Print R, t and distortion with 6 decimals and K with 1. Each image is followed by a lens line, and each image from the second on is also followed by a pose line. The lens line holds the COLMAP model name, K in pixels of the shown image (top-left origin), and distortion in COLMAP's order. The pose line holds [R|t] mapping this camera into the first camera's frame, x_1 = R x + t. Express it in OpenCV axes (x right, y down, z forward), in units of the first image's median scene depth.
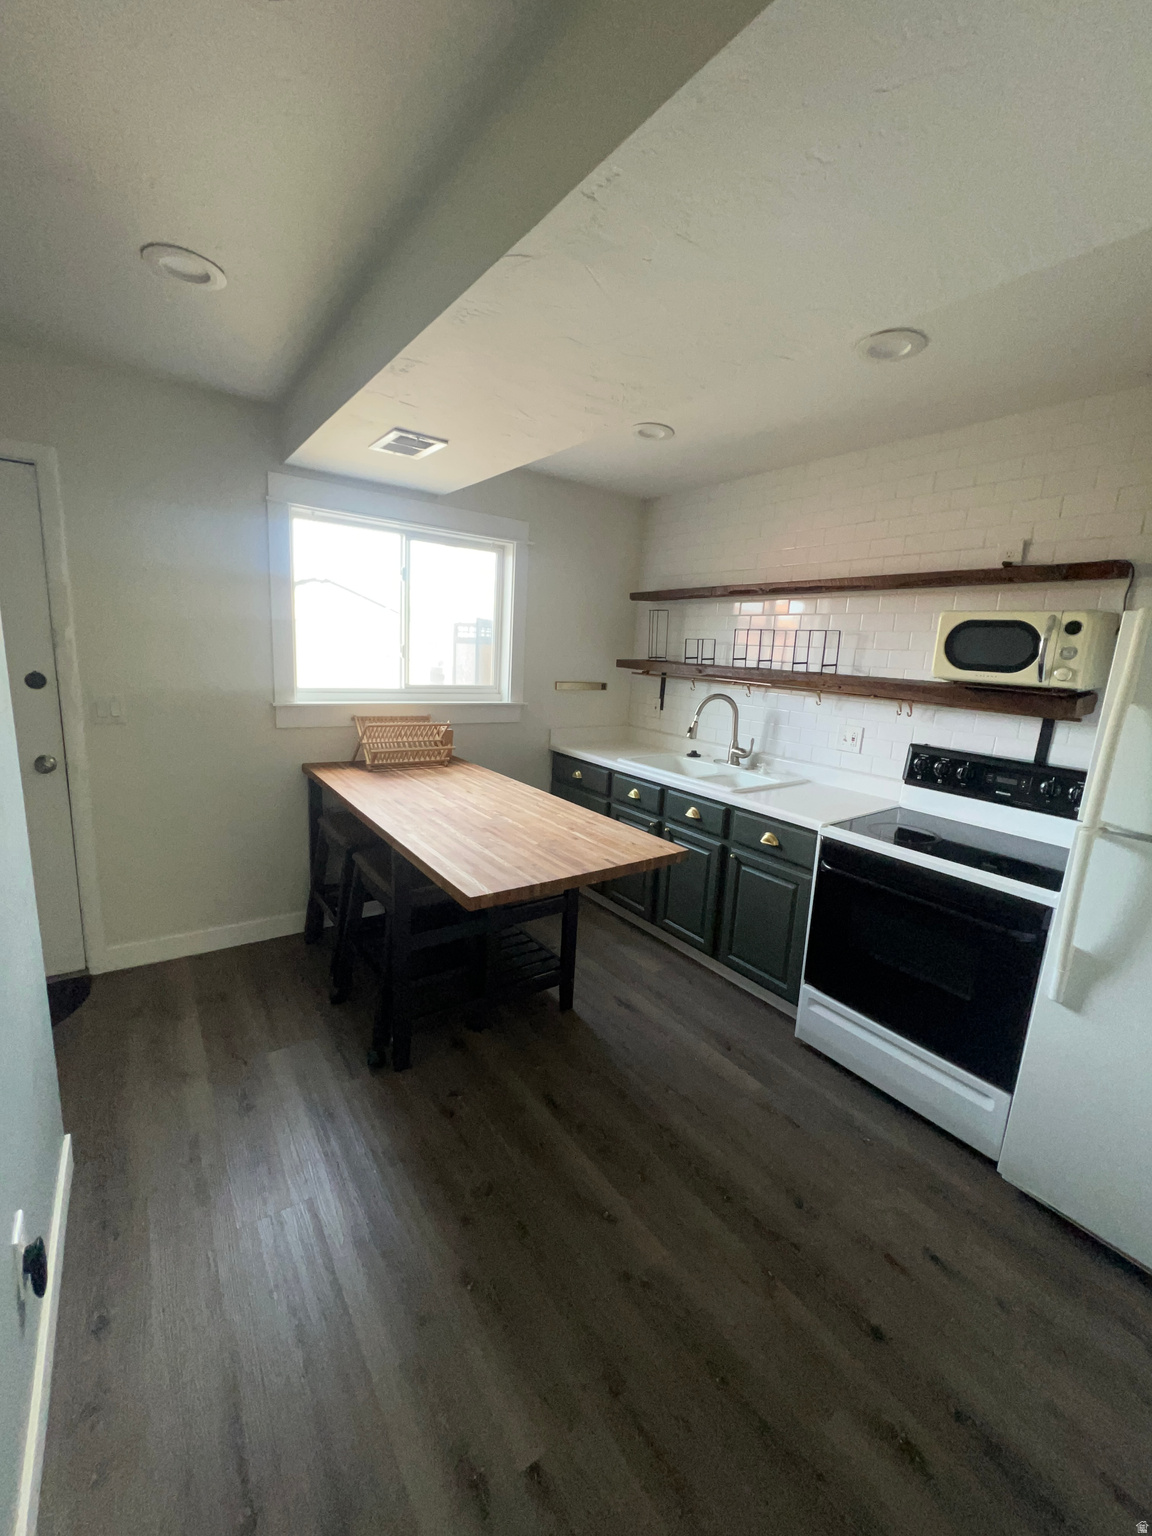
lens RADIAL K [[604.0, 0, 577.1], [0, 604.0, 763.6], [0, 0, 1]] dist [-0.013704, -0.000179]
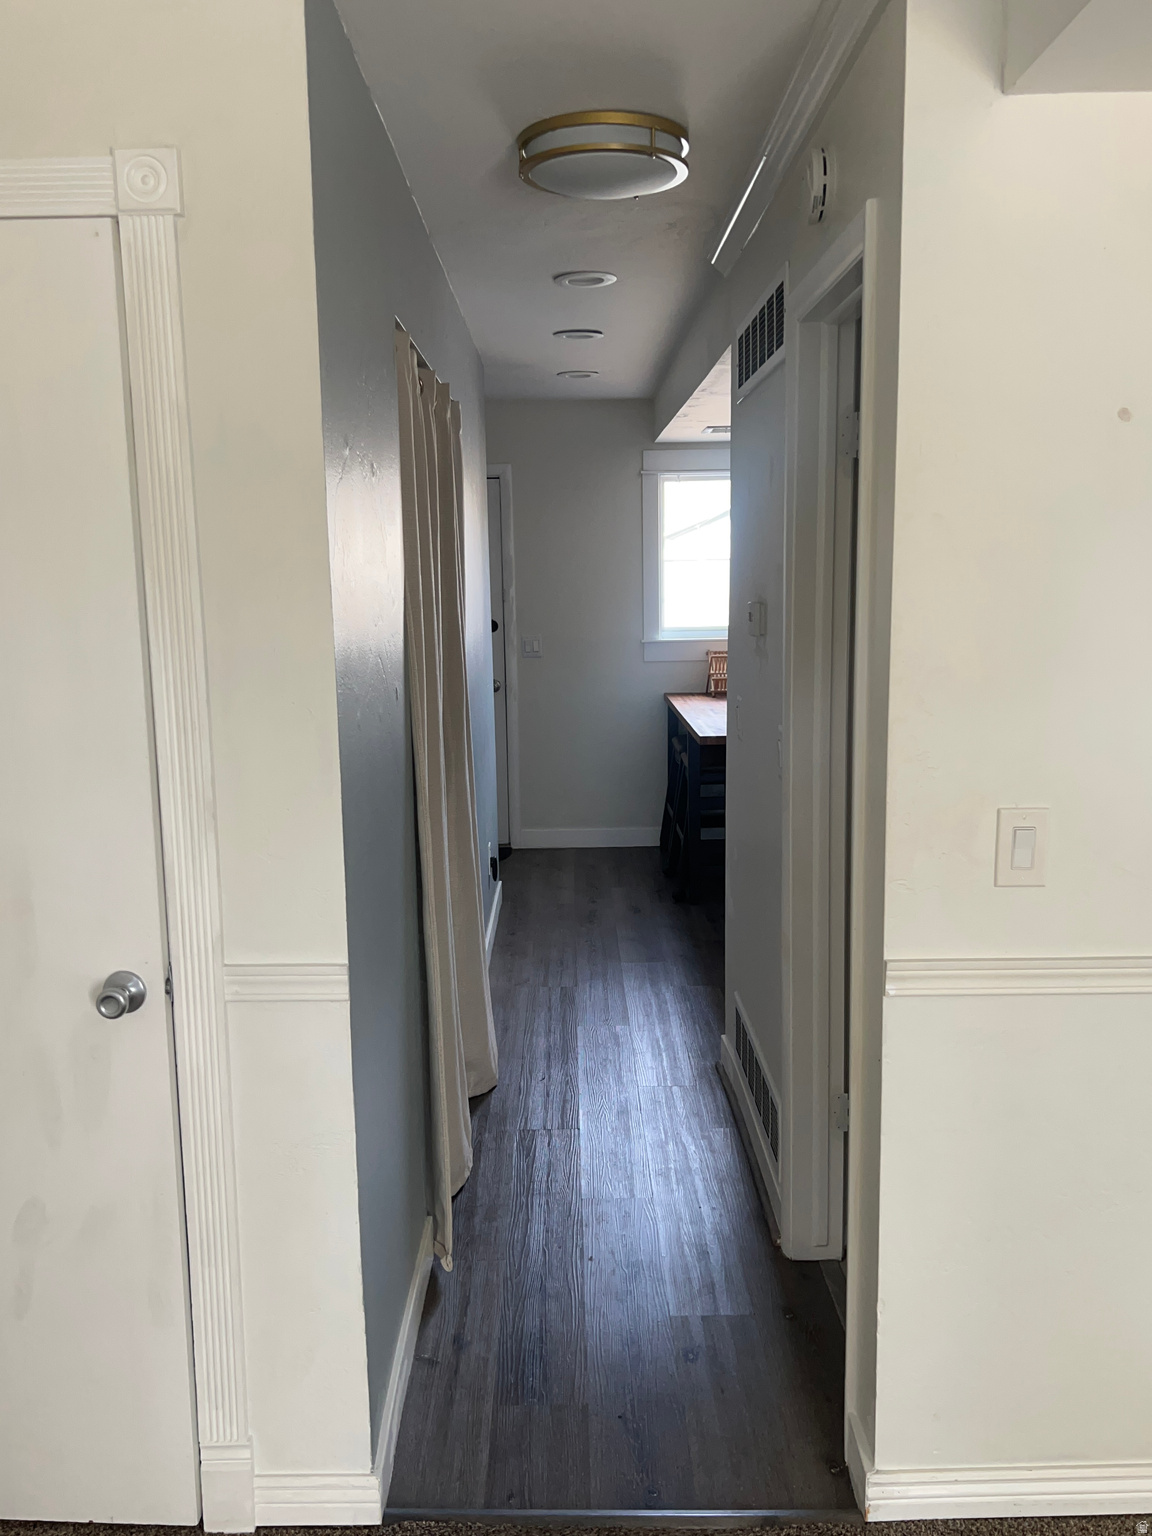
lens RADIAL K [[1319.4, 0, 571.1], [0, 1319.4, 829.0], [0, 0, 1]] dist [0.003124, -0.003427]
pose [[0.807703, 0.044660, -0.587895, 0.931588], [-0.047247, 0.998823, 0.010964, 0.250670], [0.587693, 0.018921, 0.808863, -1.187398]]
